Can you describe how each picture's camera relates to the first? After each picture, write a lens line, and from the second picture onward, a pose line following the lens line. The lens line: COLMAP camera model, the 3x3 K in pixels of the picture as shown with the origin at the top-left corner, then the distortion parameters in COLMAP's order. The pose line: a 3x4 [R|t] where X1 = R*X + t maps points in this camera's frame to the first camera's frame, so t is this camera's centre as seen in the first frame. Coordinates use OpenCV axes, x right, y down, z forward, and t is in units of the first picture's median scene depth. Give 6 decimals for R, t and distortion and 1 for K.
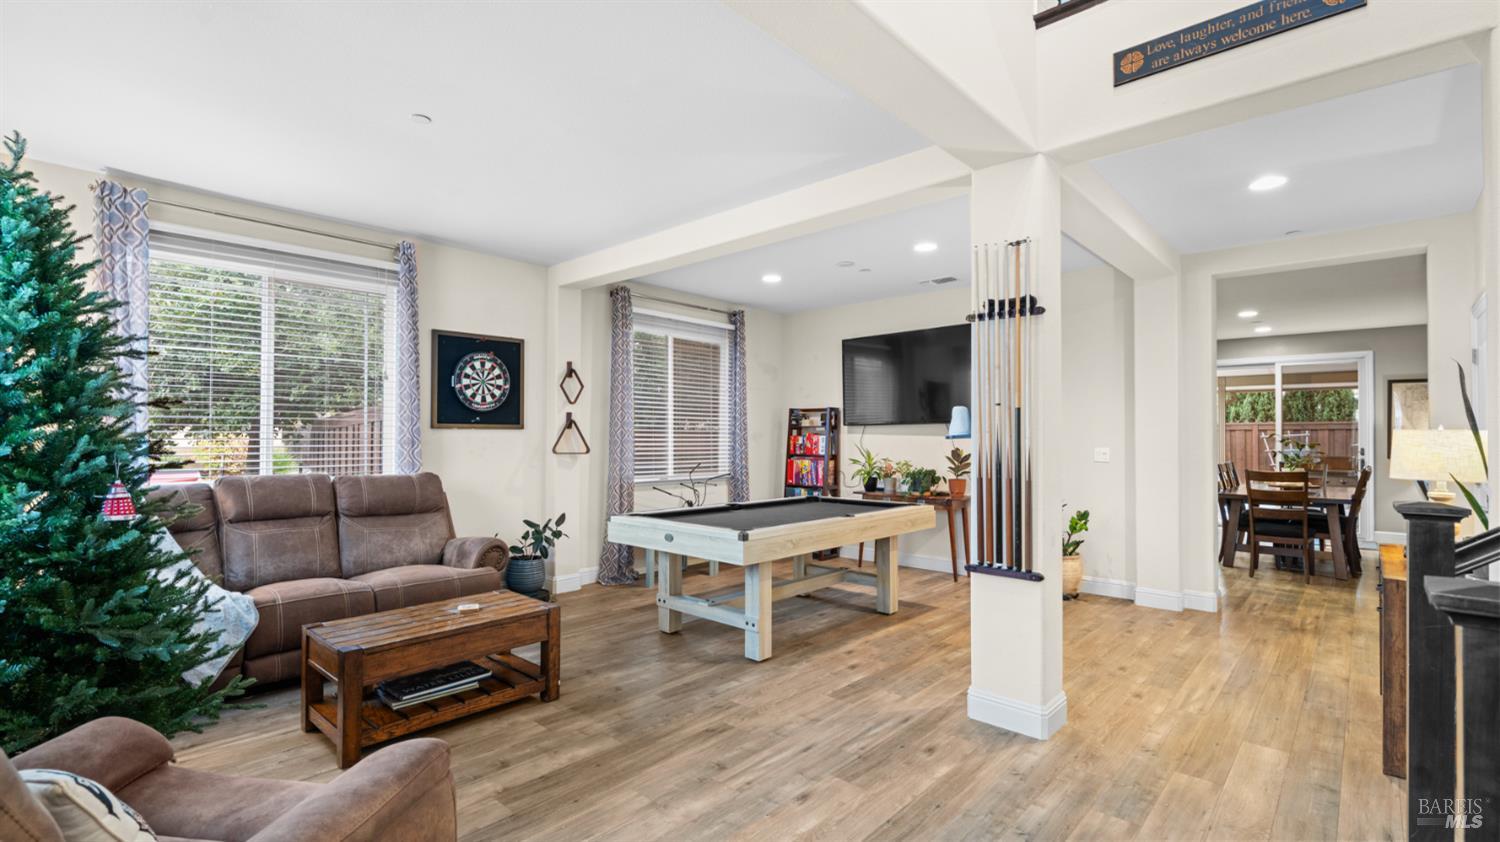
lens RADIAL K [[674.2, 0, 748.2], [0, 674.2, 421.9], [0, 0, 1]] dist [-0.003680, 0.001890]
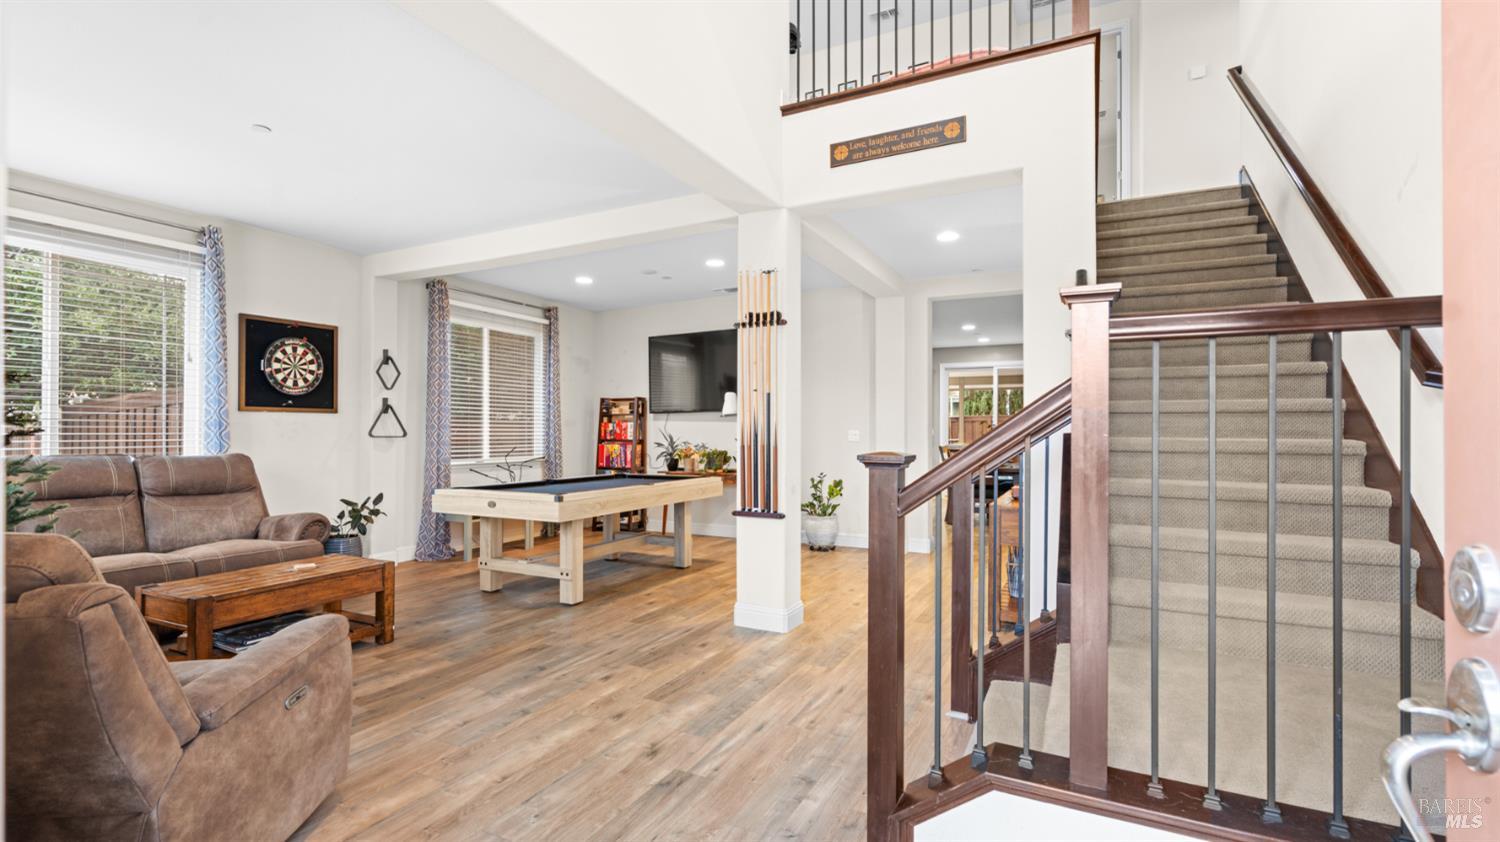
lens RADIAL K [[674.2, 0, 748.2], [0, 674.2, 421.9], [0, 0, 1]] dist [-0.003680, 0.001890]
pose [[0.963179, 0.000912, 0.268858, -0.004026], [-0.002667, 0.999977, 0.006163, 0.018553], [-0.268846, -0.006653, 0.963160, -0.193403]]
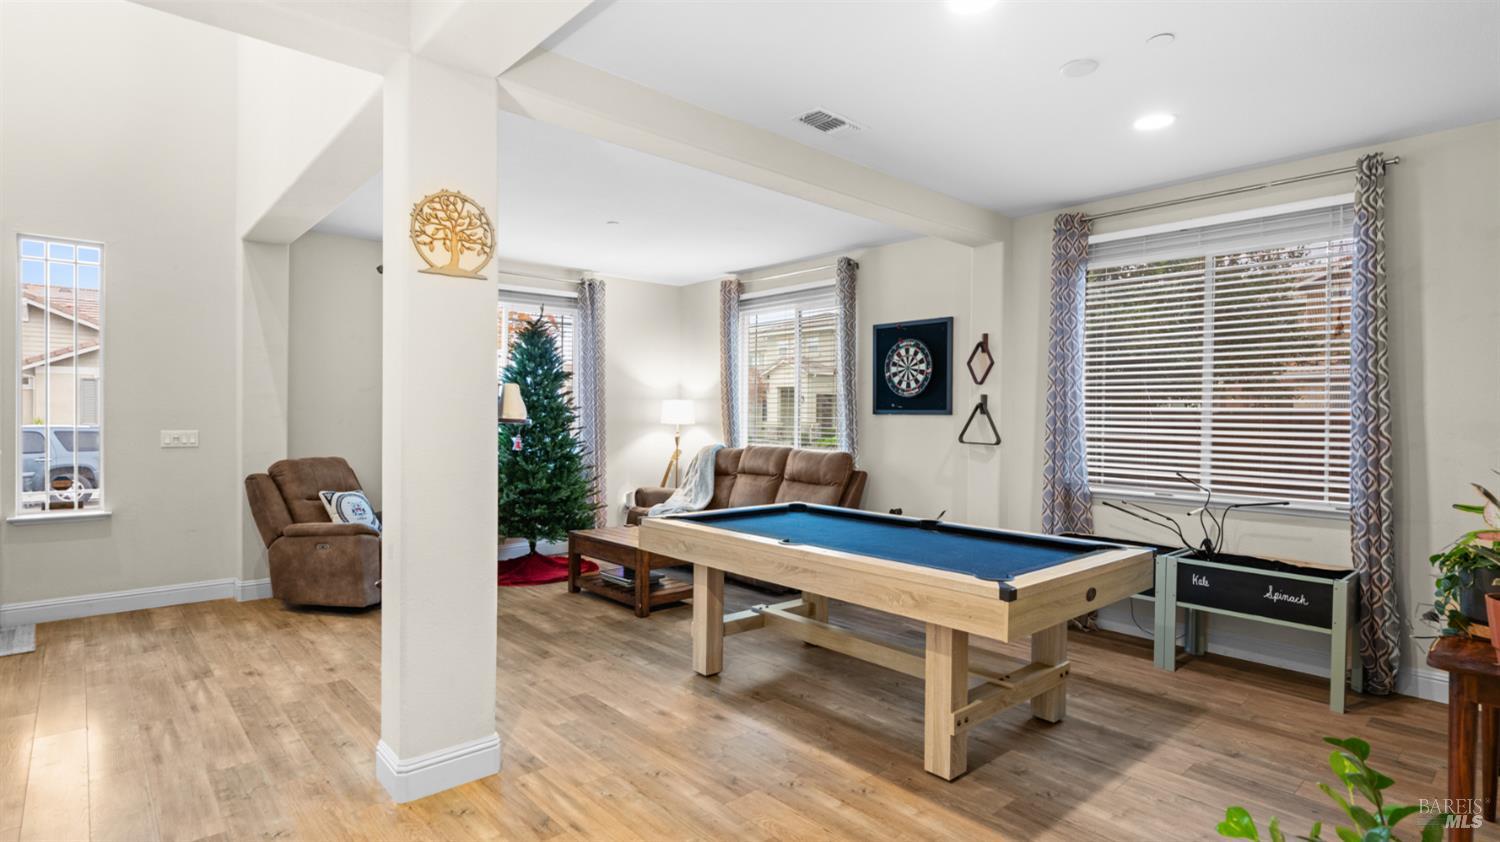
lens RADIAL K [[753.4, 0, 756.4], [0, 753.4, 420.8], [0, 0, 1]] dist [0.001632, 0.000200]
pose [[-0.092529, 0.002839, -0.995706, 0.830020], [0.009400, 0.999954, 0.001978, 0.016784], [0.995666, -0.009176, -0.092552, 0.969097]]
